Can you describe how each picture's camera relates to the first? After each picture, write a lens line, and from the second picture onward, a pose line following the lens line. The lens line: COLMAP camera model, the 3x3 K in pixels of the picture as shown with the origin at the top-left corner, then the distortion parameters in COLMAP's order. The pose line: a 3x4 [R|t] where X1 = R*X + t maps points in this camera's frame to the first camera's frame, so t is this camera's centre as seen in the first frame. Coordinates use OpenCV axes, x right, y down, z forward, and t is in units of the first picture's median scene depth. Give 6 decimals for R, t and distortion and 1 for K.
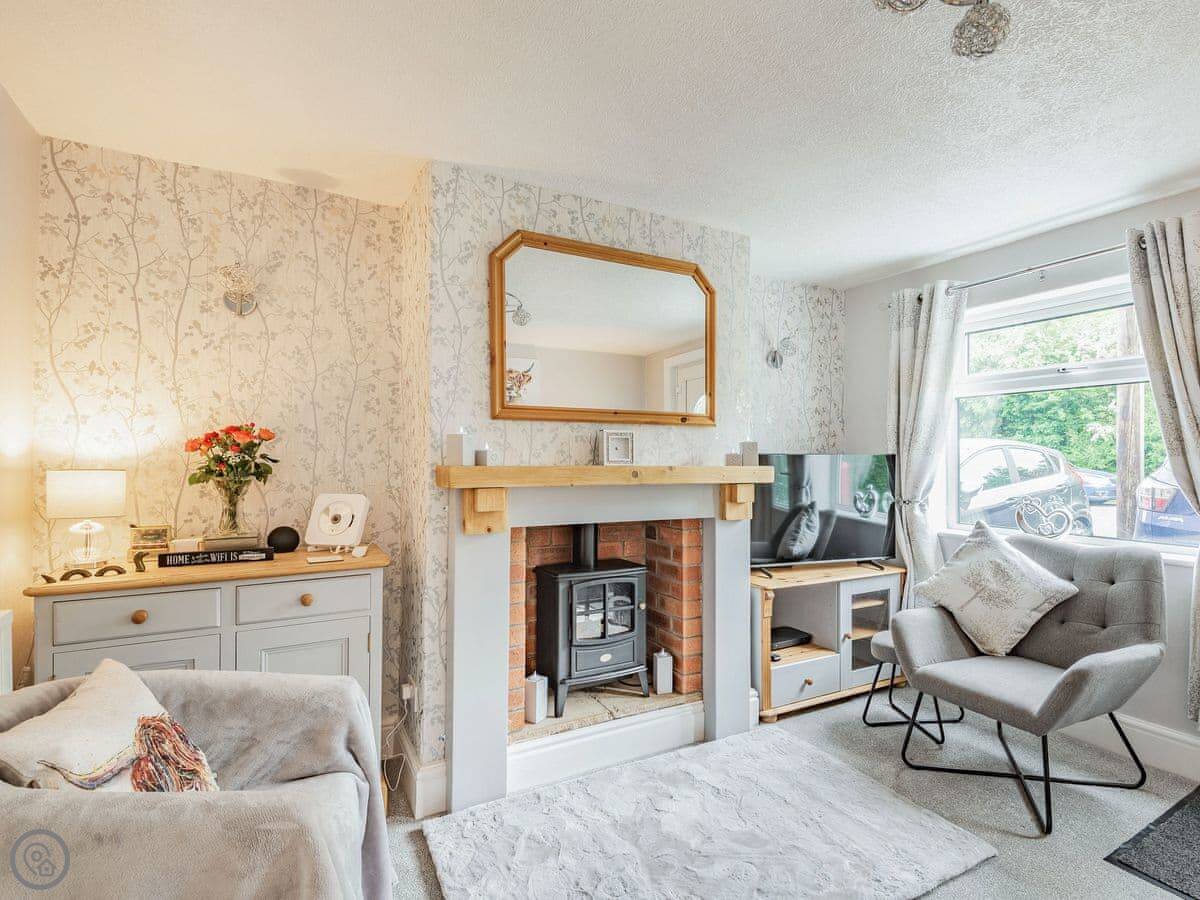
lens RADIAL K [[629.3, 0, 598.6], [0, 629.3, 456.5], [0, 0, 1]] dist [0.013346, 0.000125]
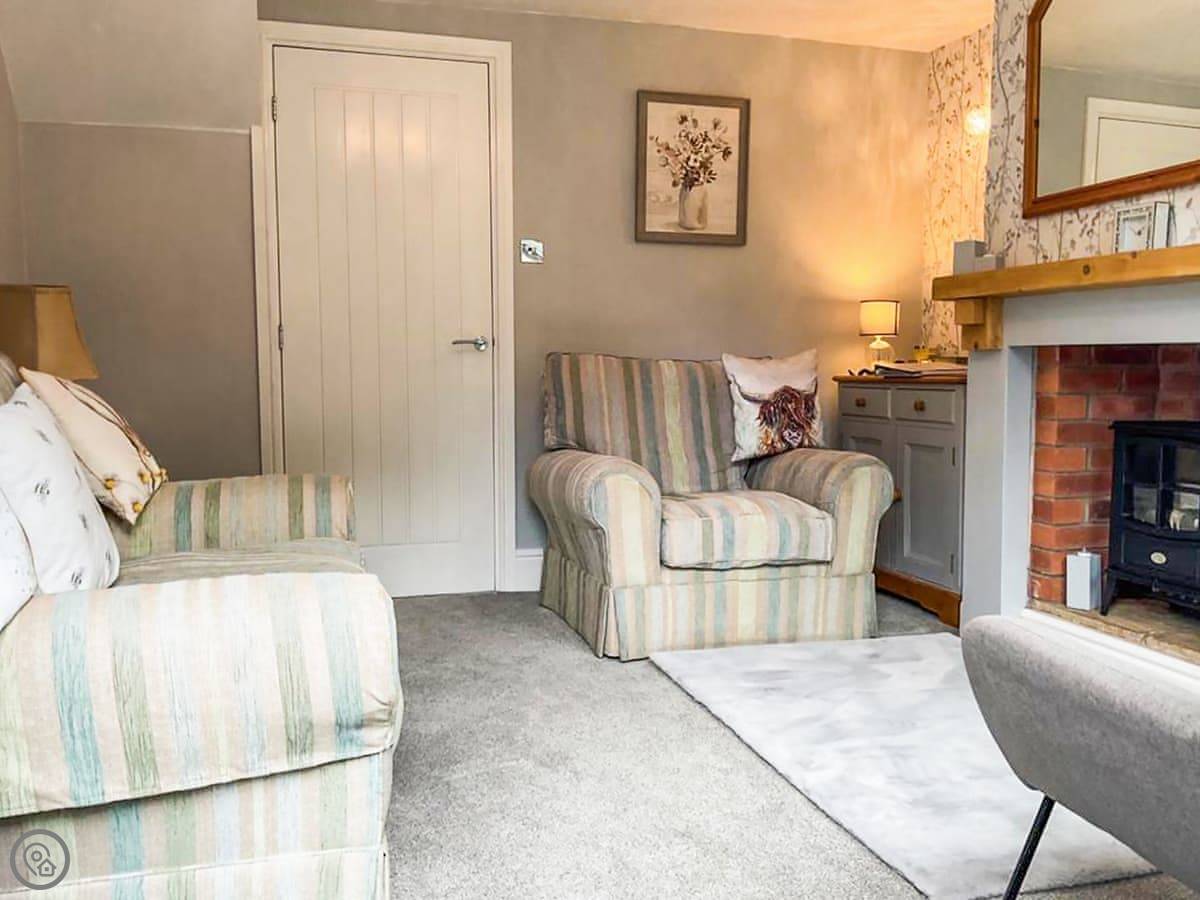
lens RADIAL K [[1043.4, 0, 600.0], [0, 1043.4, 450.0], [0, 0, 1]] dist [0.071651, -0.151690]
pose [[-0.239670, 0.077149, -0.967784, 1.227002], [0.003387, 0.996898, 0.078631, 0.123944], [0.970848, 0.015567, -0.239188, 0.717679]]
